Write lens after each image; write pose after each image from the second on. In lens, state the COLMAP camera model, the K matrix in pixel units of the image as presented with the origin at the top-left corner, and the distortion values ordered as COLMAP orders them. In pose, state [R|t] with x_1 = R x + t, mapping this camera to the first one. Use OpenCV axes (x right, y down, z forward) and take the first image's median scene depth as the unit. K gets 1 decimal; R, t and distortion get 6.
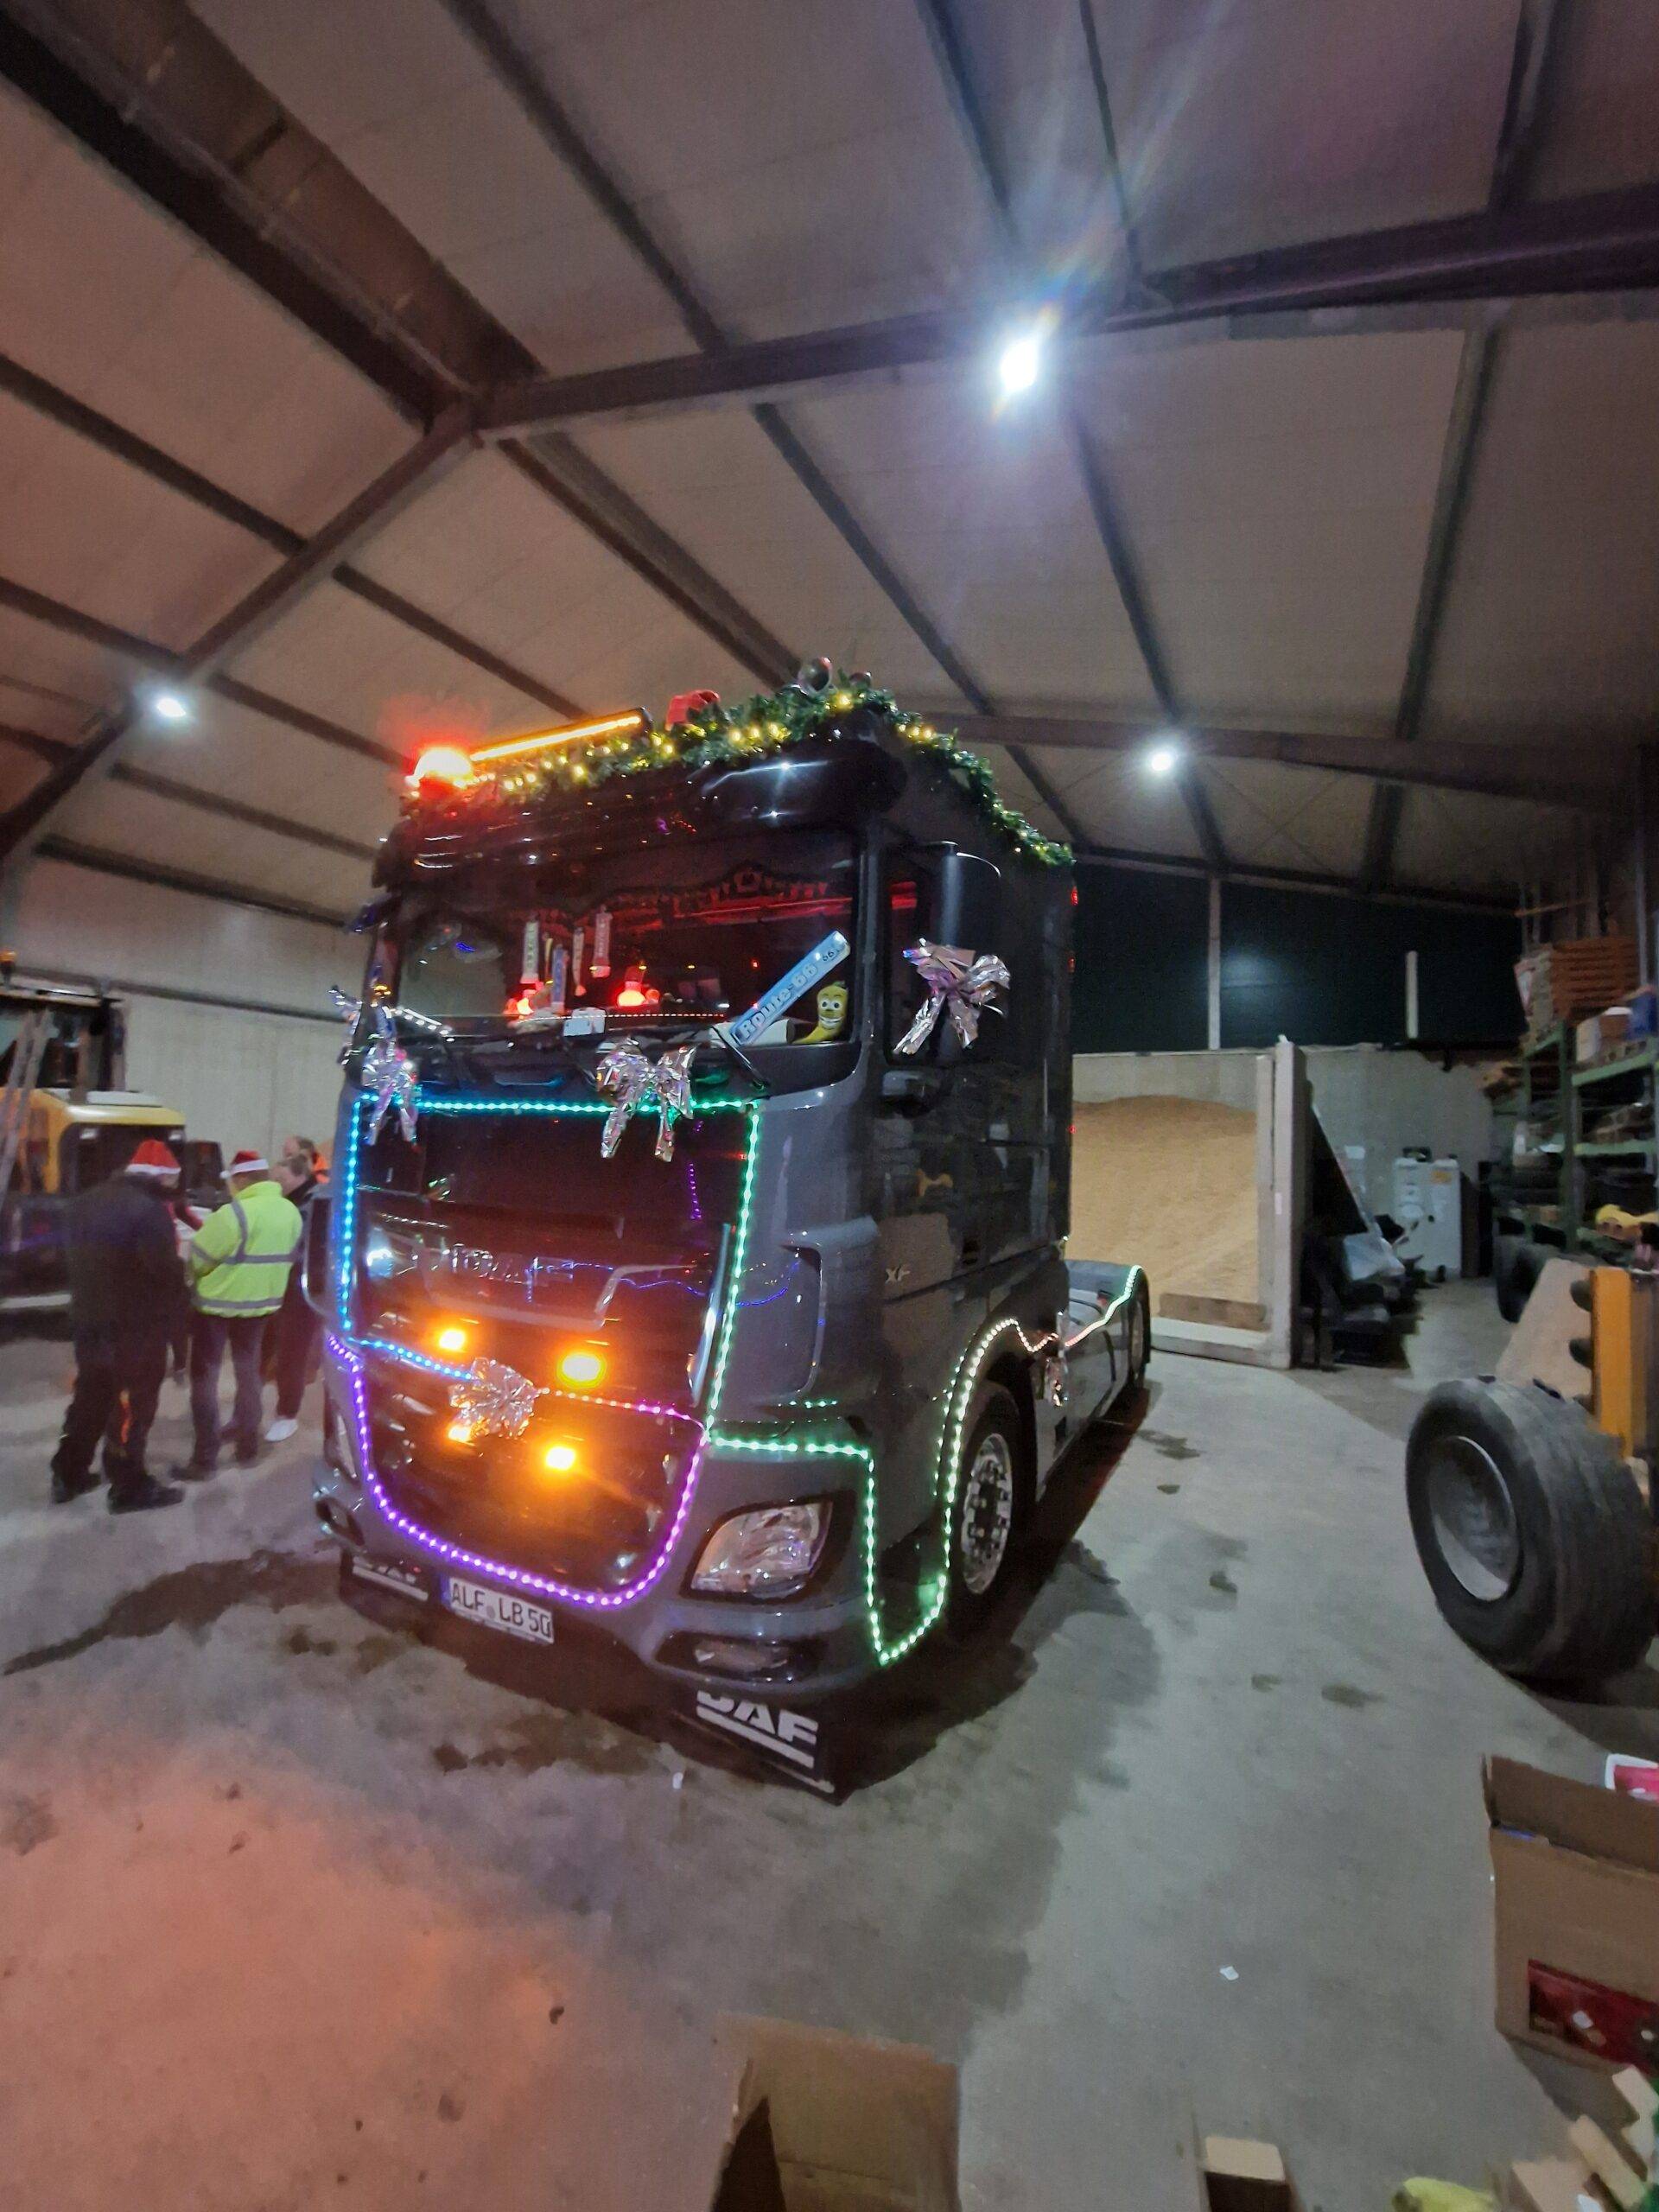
lens RADIAL K [[888.0, 0, 832.6], [0, 888.0, 1097.3], [0, 0, 1]] dist [-0.014457, -0.000292]
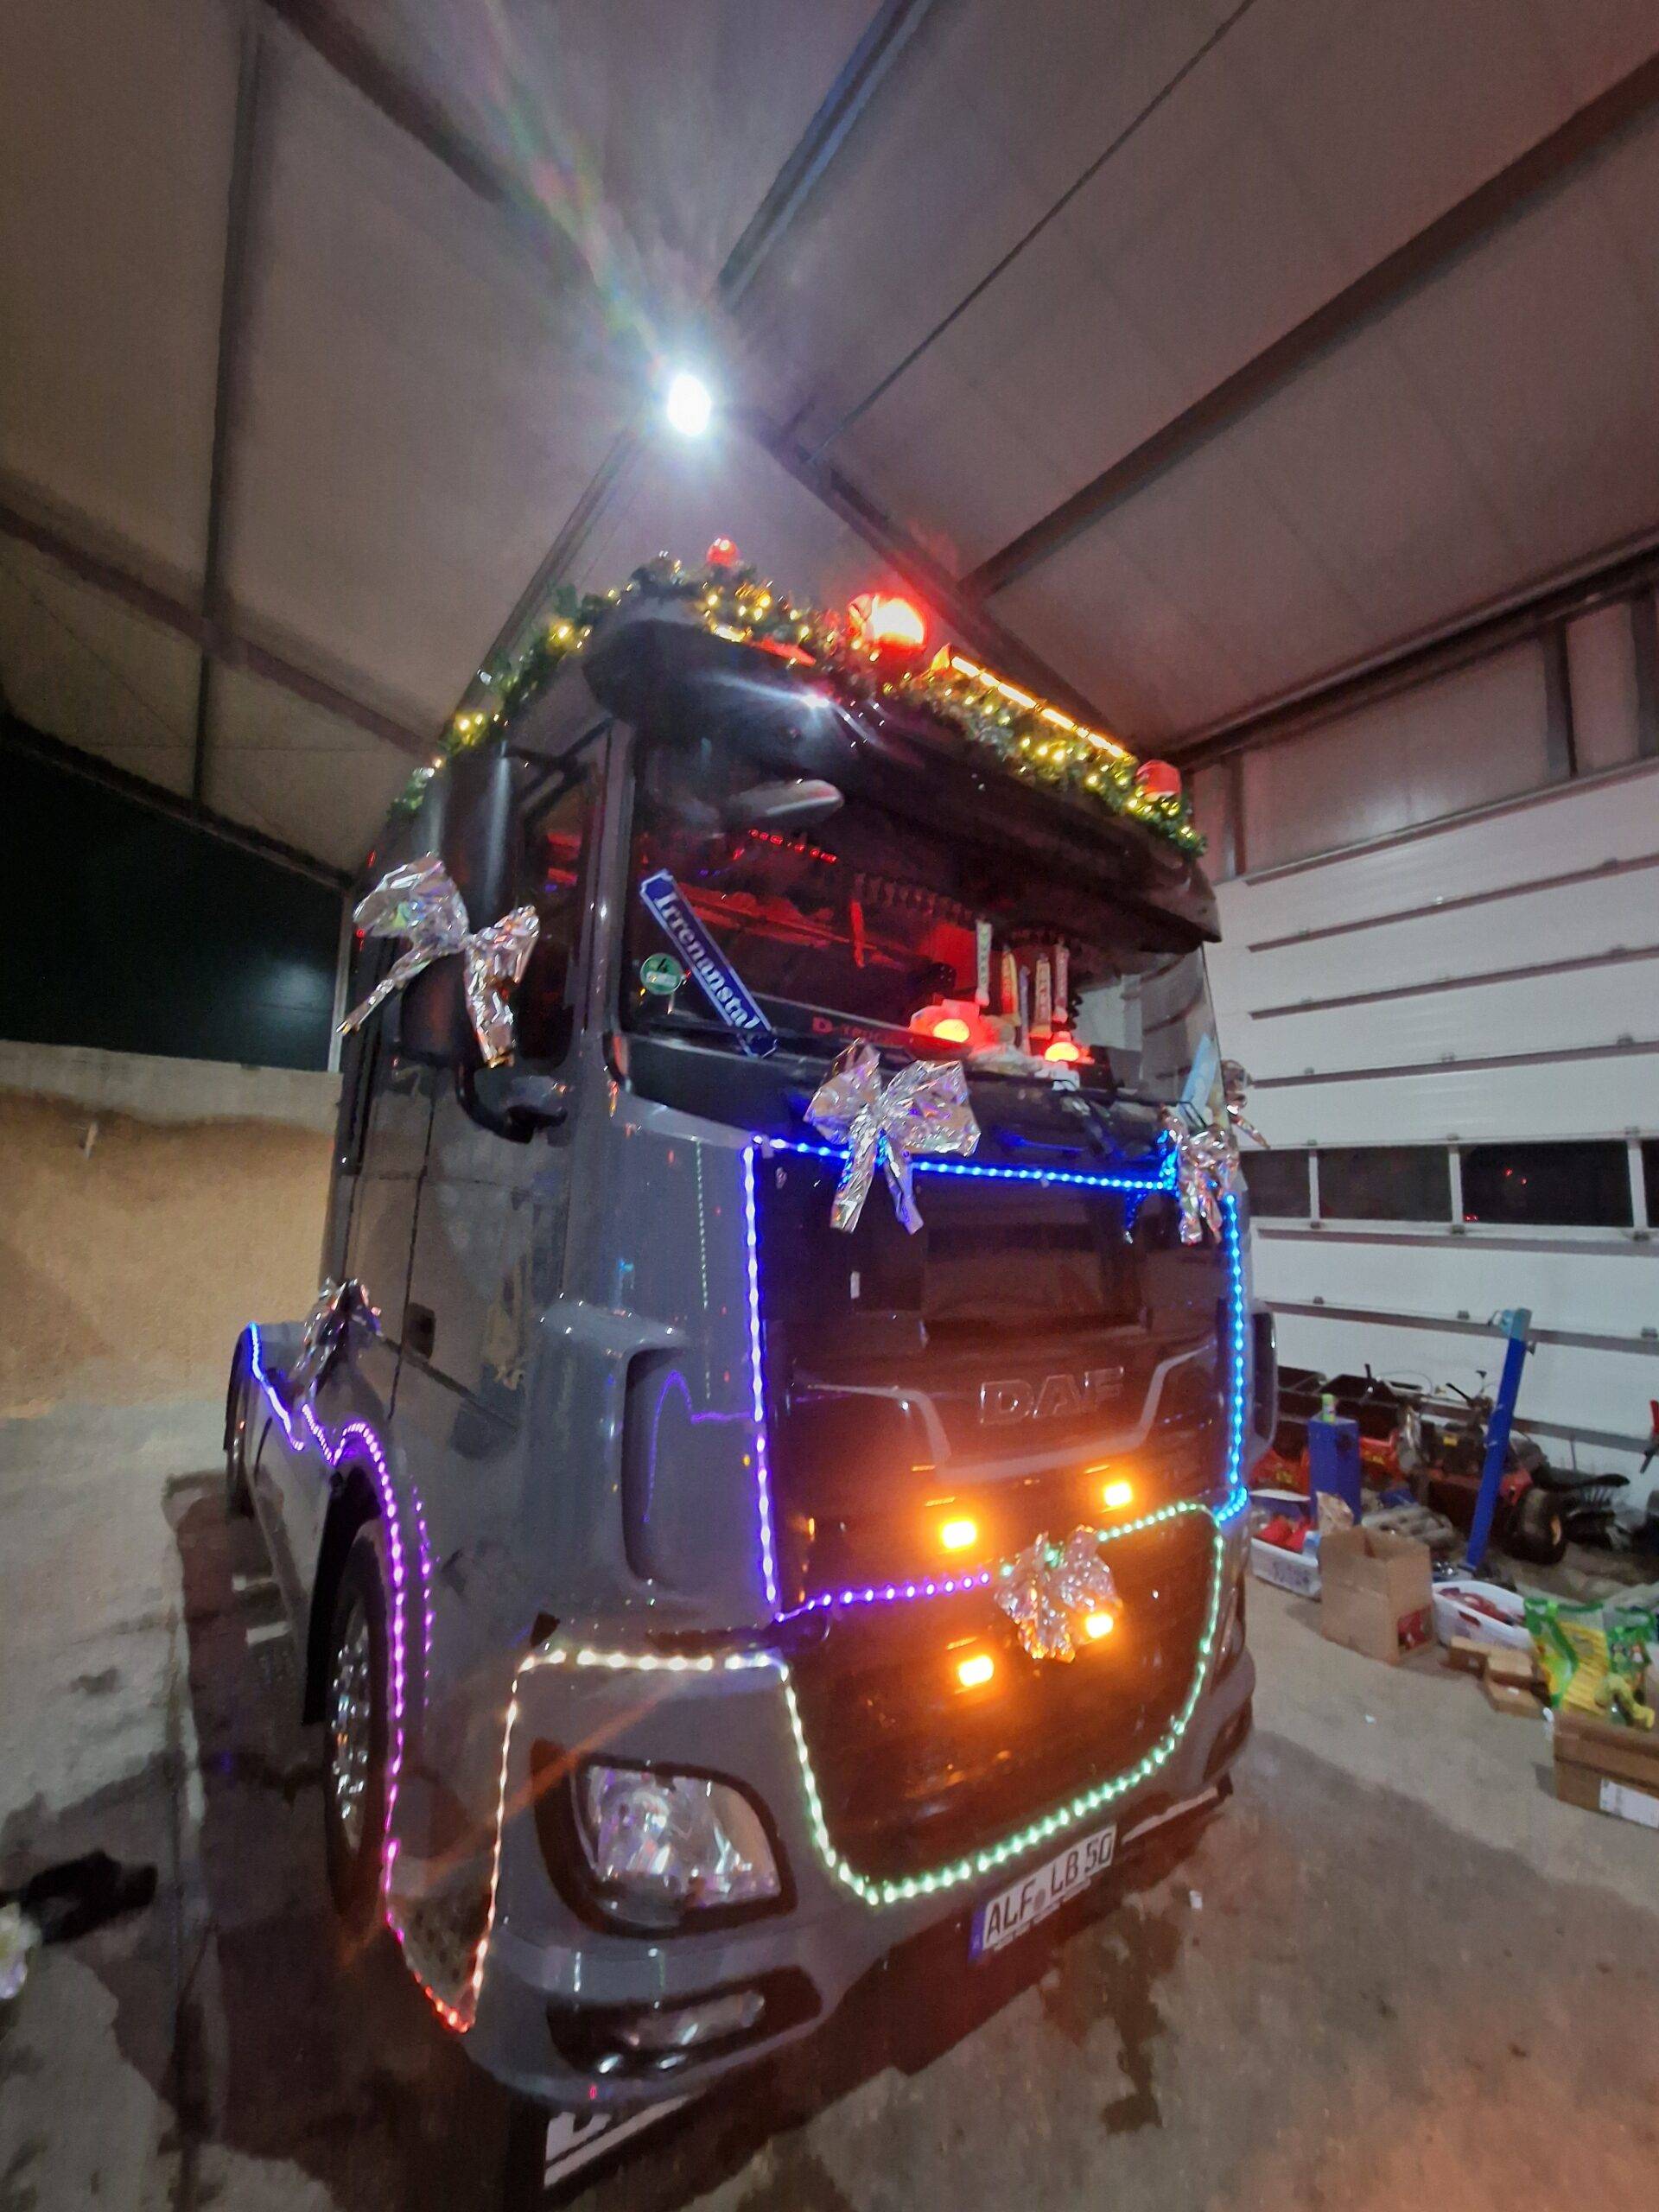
lens RADIAL K [[888.0, 0, 839.3], [0, 888.0, 1100.7], [0, 0, 1]] dist [-0.014457, -0.000292]
pose [[0.454396, 0.096045, 0.885607, -1.091753], [-0.063832, 0.995126, -0.075171, 0.014632], [-0.888510, -0.022373, 0.458312, 0.803039]]
